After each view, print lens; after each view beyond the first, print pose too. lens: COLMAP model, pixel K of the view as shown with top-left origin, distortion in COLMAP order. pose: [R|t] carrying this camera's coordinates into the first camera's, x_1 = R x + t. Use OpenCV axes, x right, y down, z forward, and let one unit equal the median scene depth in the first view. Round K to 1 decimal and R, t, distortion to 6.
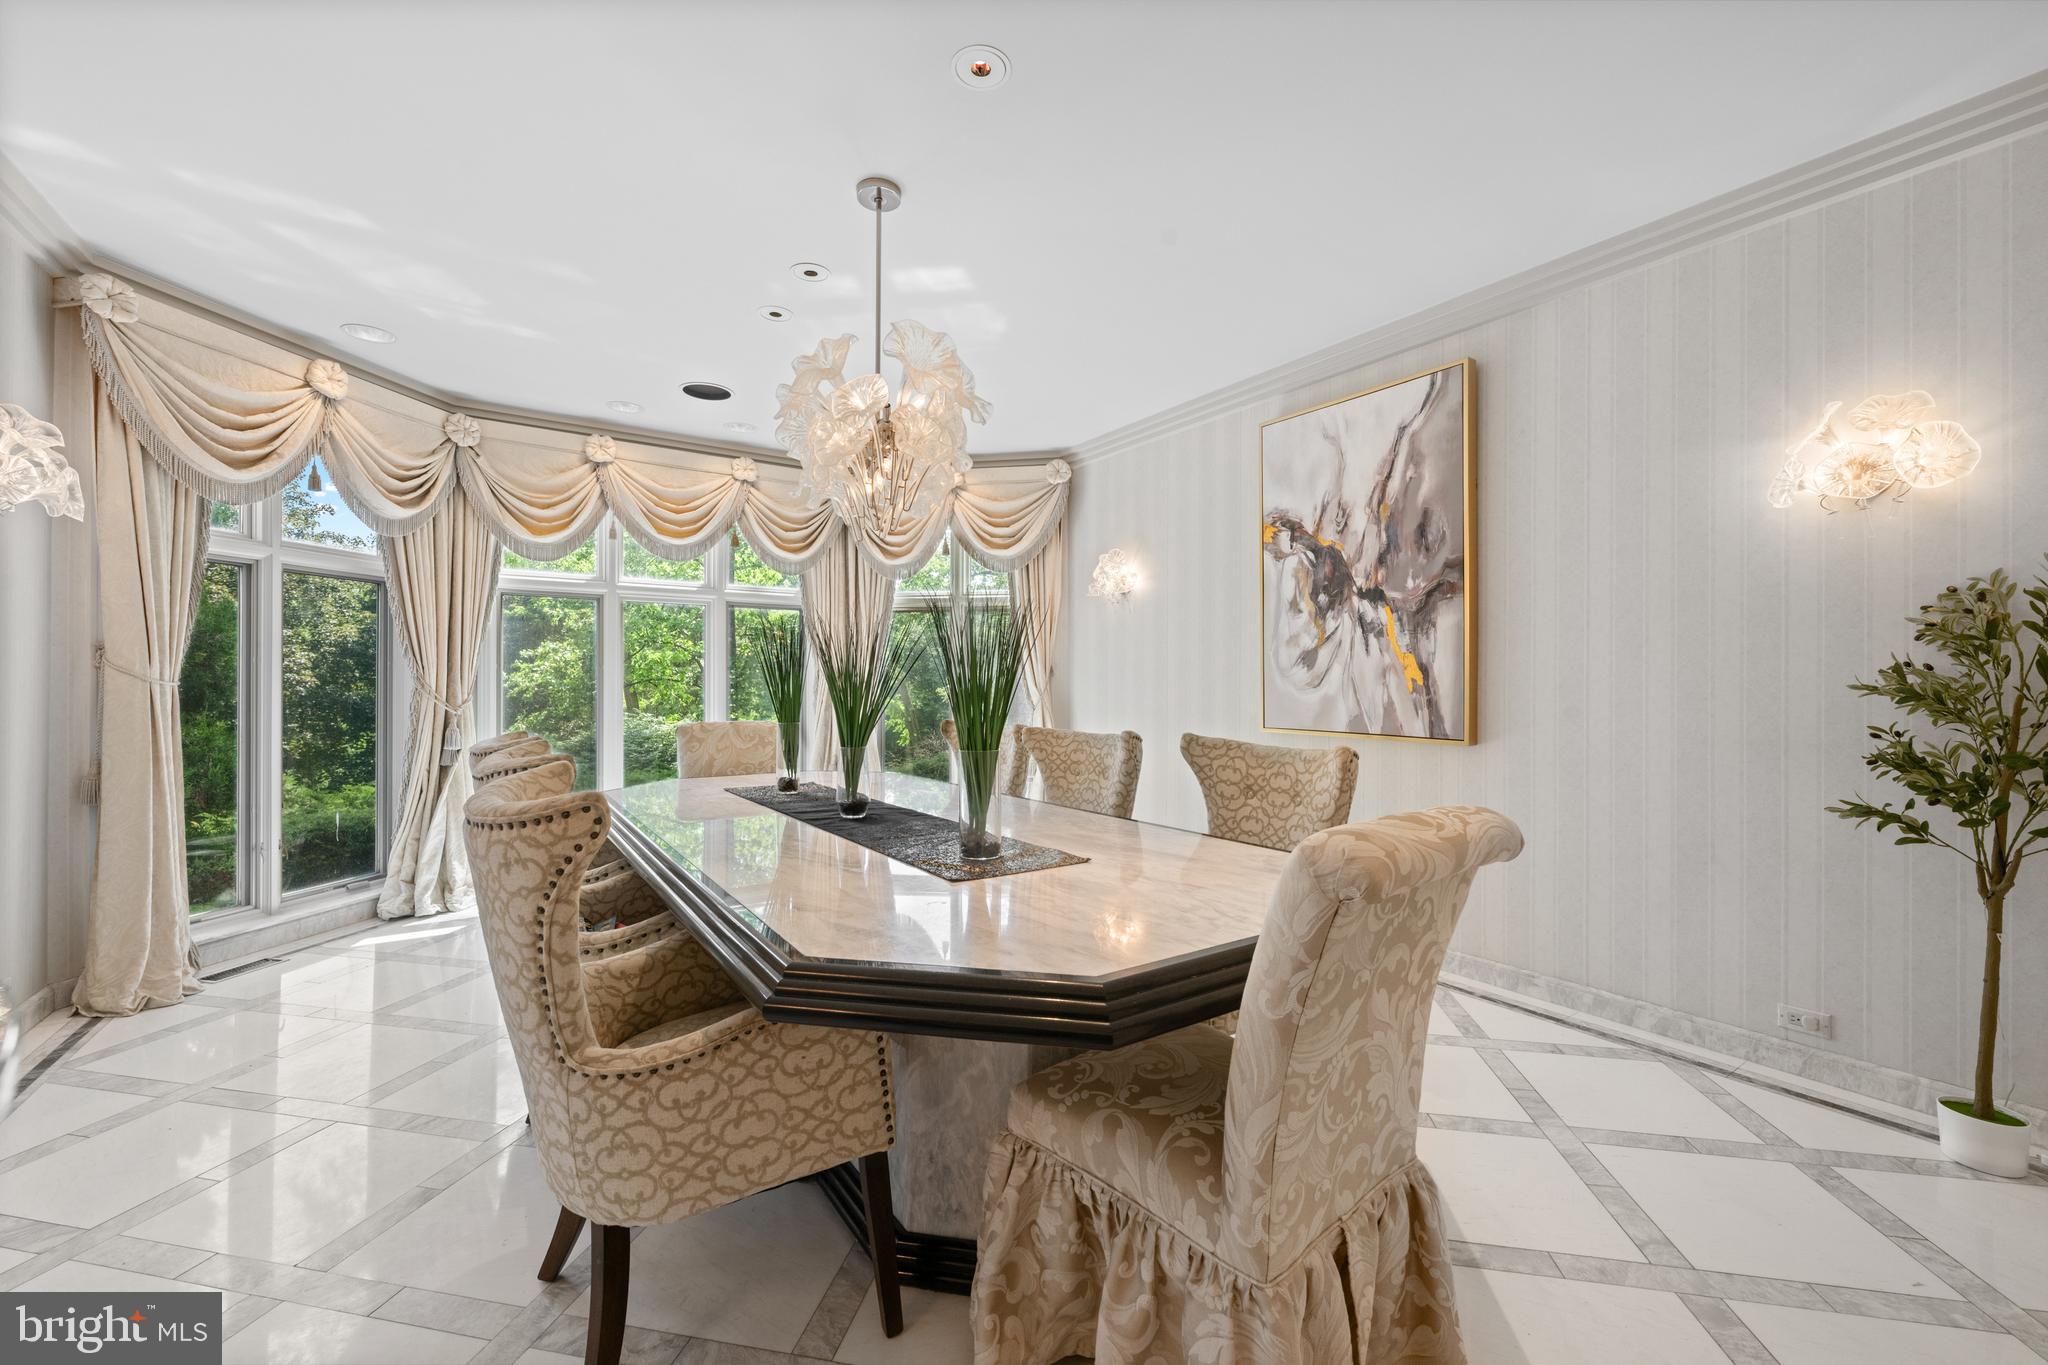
lens RADIAL K [[815.7, 0, 1018.7], [0, 815.7, 679.1], [0, 0, 1]] dist [0.002882, -0.000017]
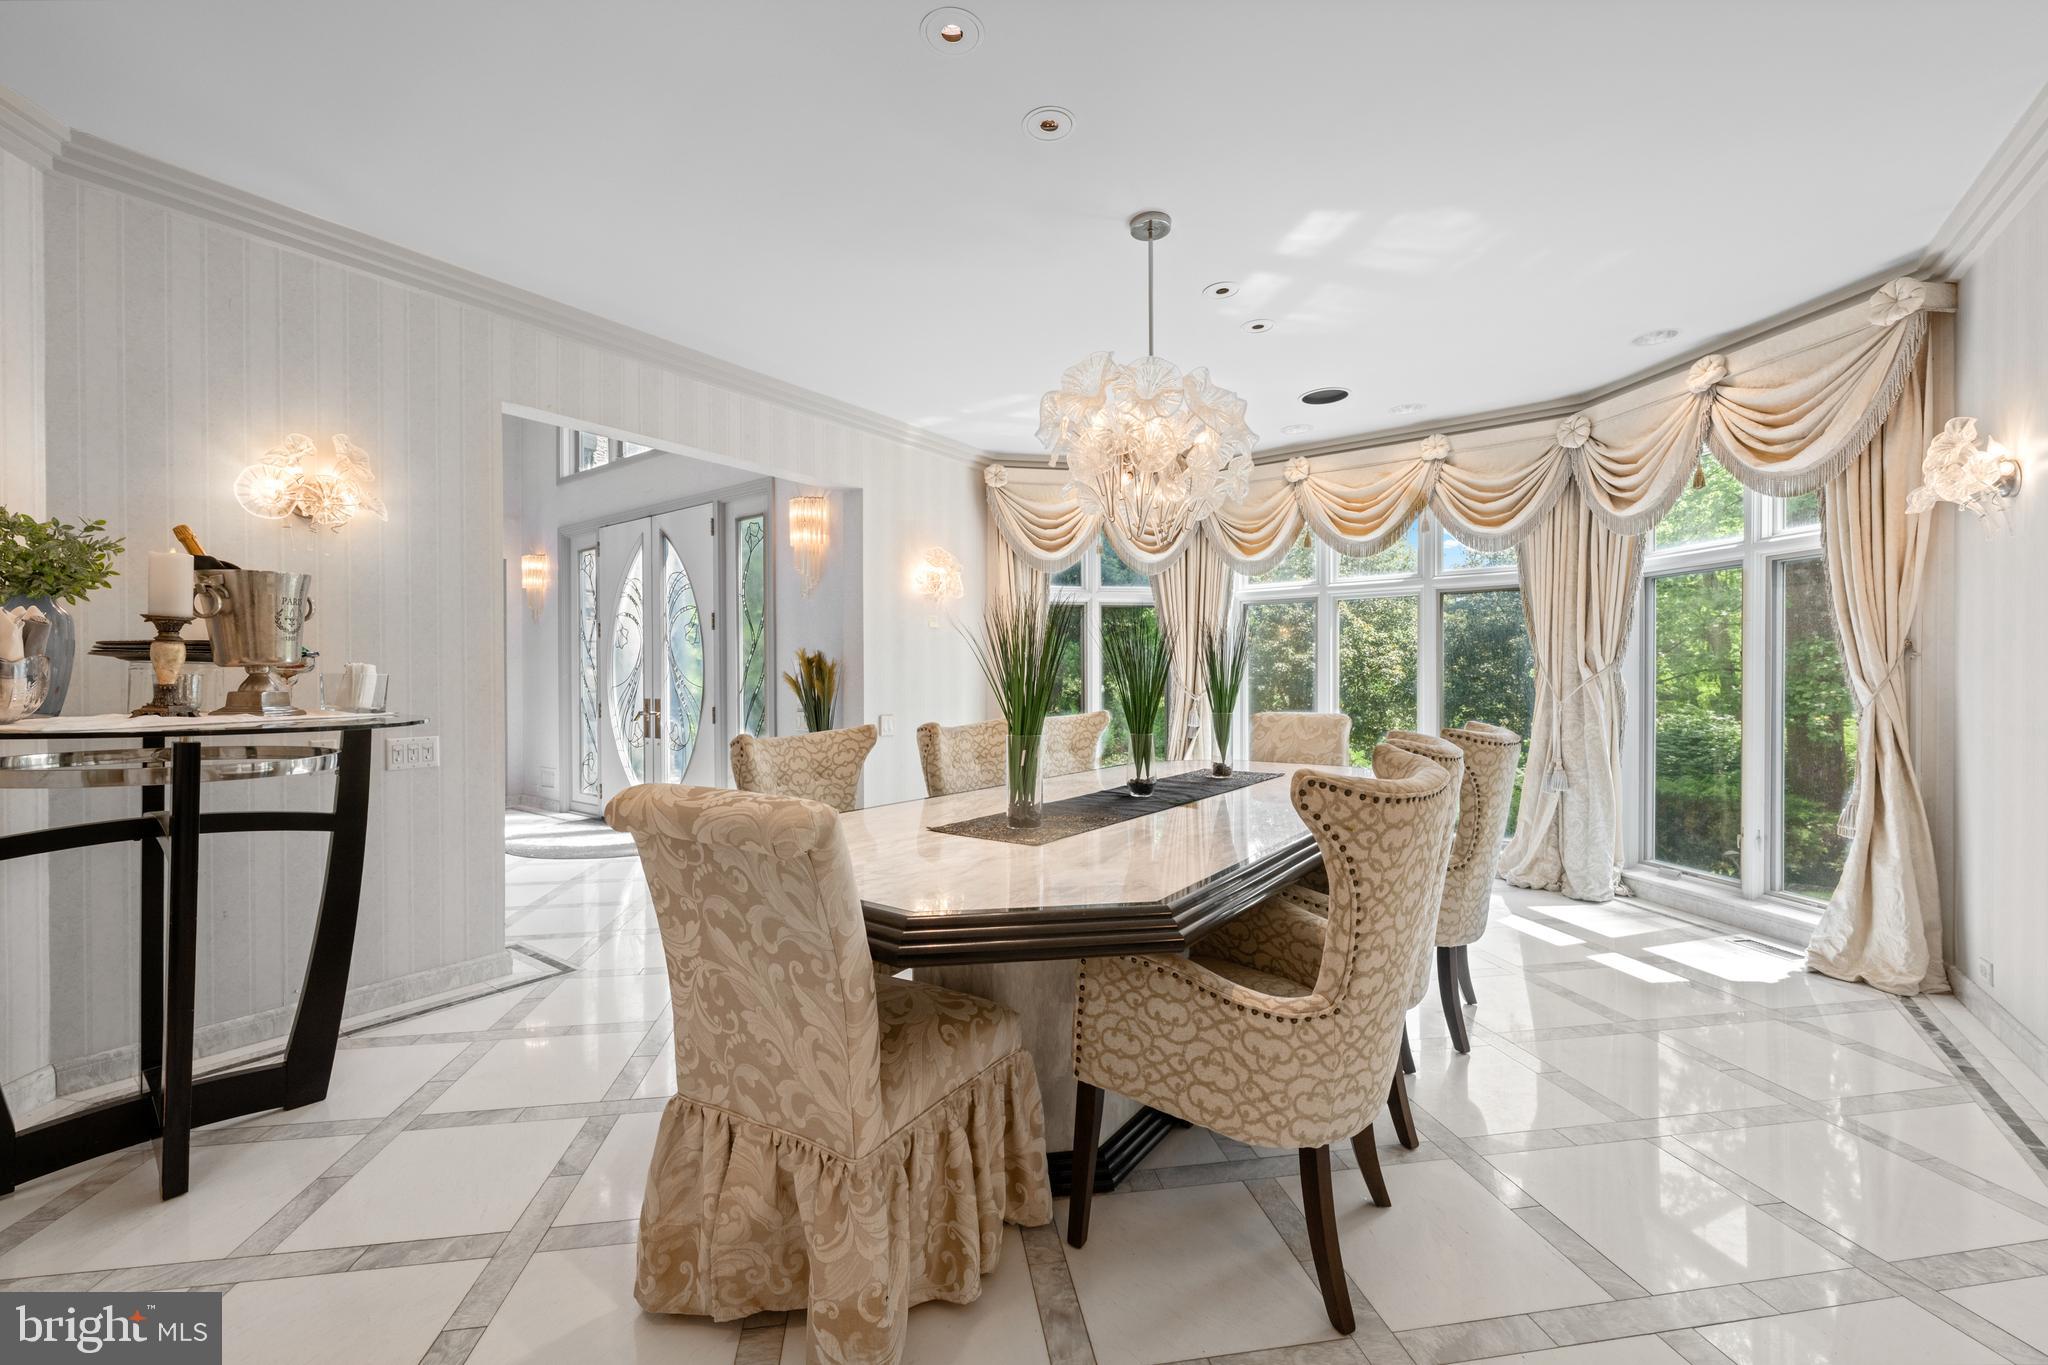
lens RADIAL K [[815.7, 0, 1016.0], [0, 815.7, 683.6], [0, 0, 1]] dist [0.002882, -0.000017]
pose [[0.348090, -0.000786, -0.937461, 0.411094], [0.017826, 0.999824, 0.005781, 0.000772], [0.937292, -0.018723, 0.348043, 0.235385]]
